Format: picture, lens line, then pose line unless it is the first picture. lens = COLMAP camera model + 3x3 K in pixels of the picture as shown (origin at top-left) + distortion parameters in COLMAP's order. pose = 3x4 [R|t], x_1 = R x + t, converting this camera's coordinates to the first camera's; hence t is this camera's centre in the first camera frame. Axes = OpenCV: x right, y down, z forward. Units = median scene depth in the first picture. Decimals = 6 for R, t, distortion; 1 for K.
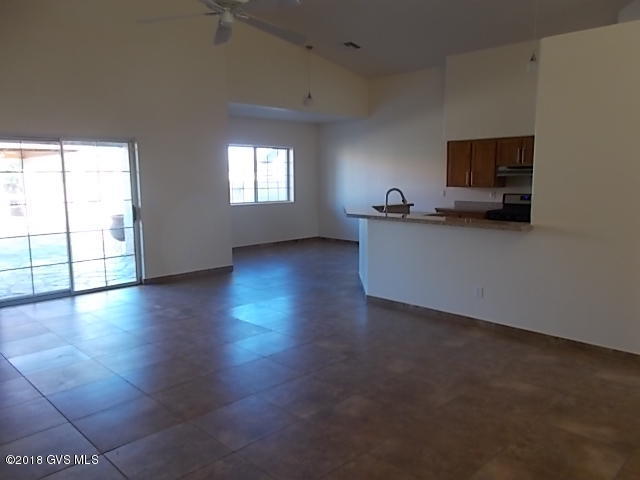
lens RADIAL K [[506.6, 0, 319.4], [0, 506.6, 239.6], [0, 0, 1]] dist [0.016797, -0.004708]
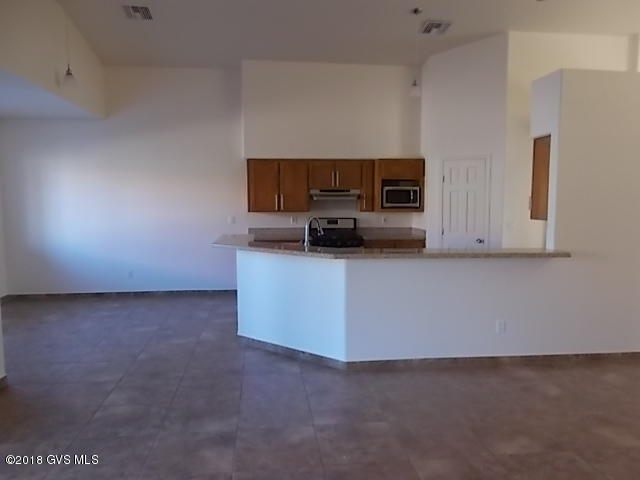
lens RADIAL K [[506.6, 0, 320.7], [0, 506.6, 240.2], [0, 0, 1]] dist [0.016797, -0.004708]
pose [[0.624654, -0.060806, 0.778531, -0.361447], [0.091338, 0.995810, 0.004491, -0.053122], [-0.775542, 0.068304, 0.627591, 0.403819]]
